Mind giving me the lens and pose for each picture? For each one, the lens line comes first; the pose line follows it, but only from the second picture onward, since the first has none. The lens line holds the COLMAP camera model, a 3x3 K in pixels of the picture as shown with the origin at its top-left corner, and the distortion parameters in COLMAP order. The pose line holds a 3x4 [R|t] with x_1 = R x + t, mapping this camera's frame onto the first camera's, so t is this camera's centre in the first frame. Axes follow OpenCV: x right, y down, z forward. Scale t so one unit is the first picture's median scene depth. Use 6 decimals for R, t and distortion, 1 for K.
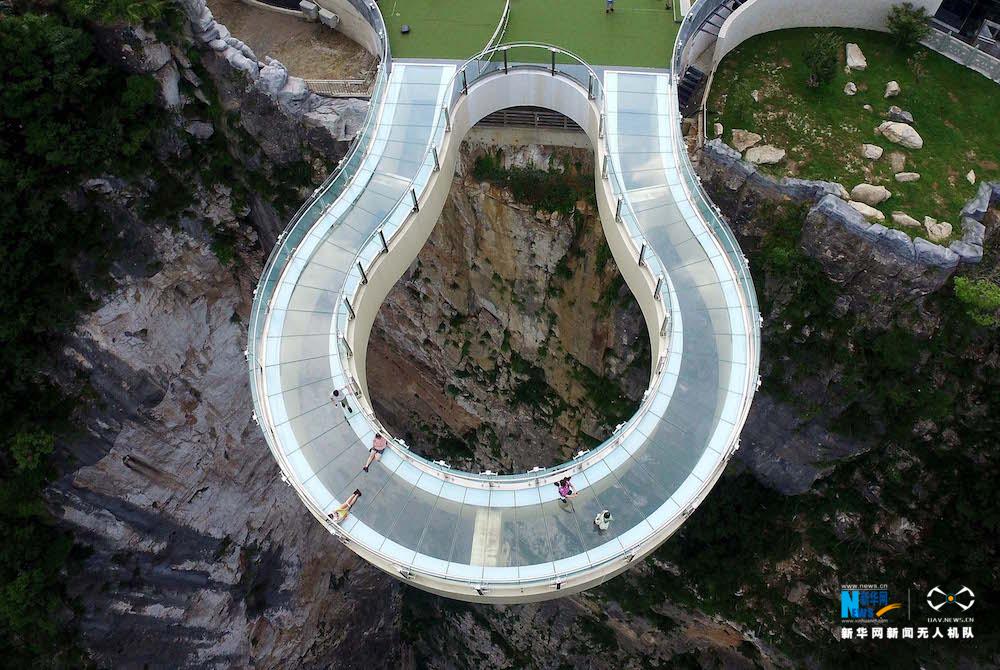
lens RADIAL K [[723.9, 0, 544.4], [0, 723.9, 216.9], [0, 0, 1]] dist [-0.061071, 0.019410]
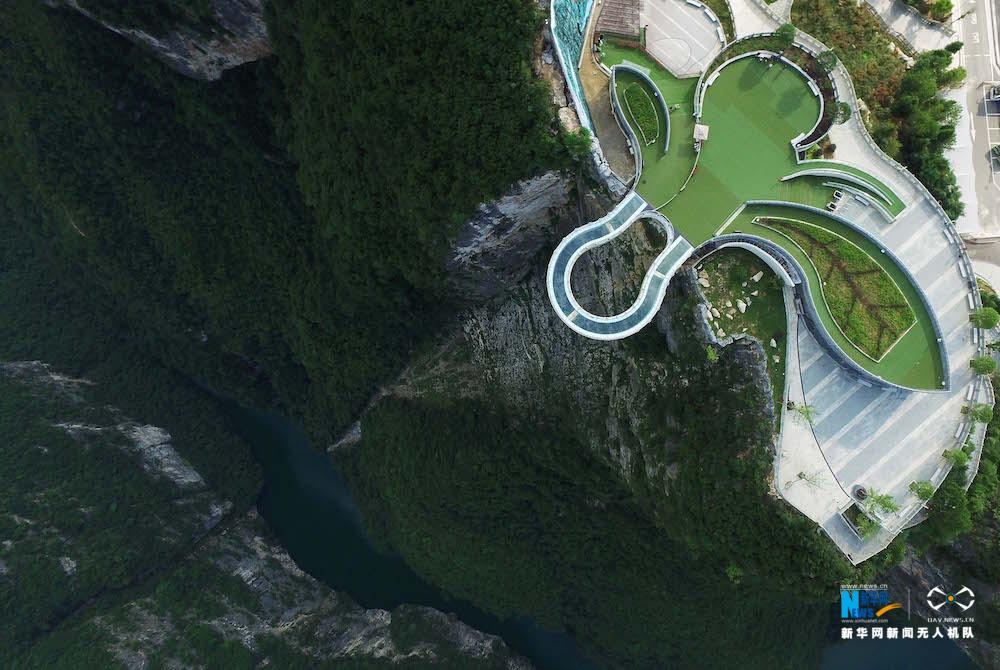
lens RADIAL K [[607.7, 0, 553.5], [0, 607.7, 318.2], [0, 0, 1]] dist [-0.059014, 0.003971]
pose [[0.757820, 0.651853, -0.028219, -0.029382], [-0.518745, 0.628179, 0.579909, -1.204875], [0.395742, -0.424828, 0.814192, -1.556046]]
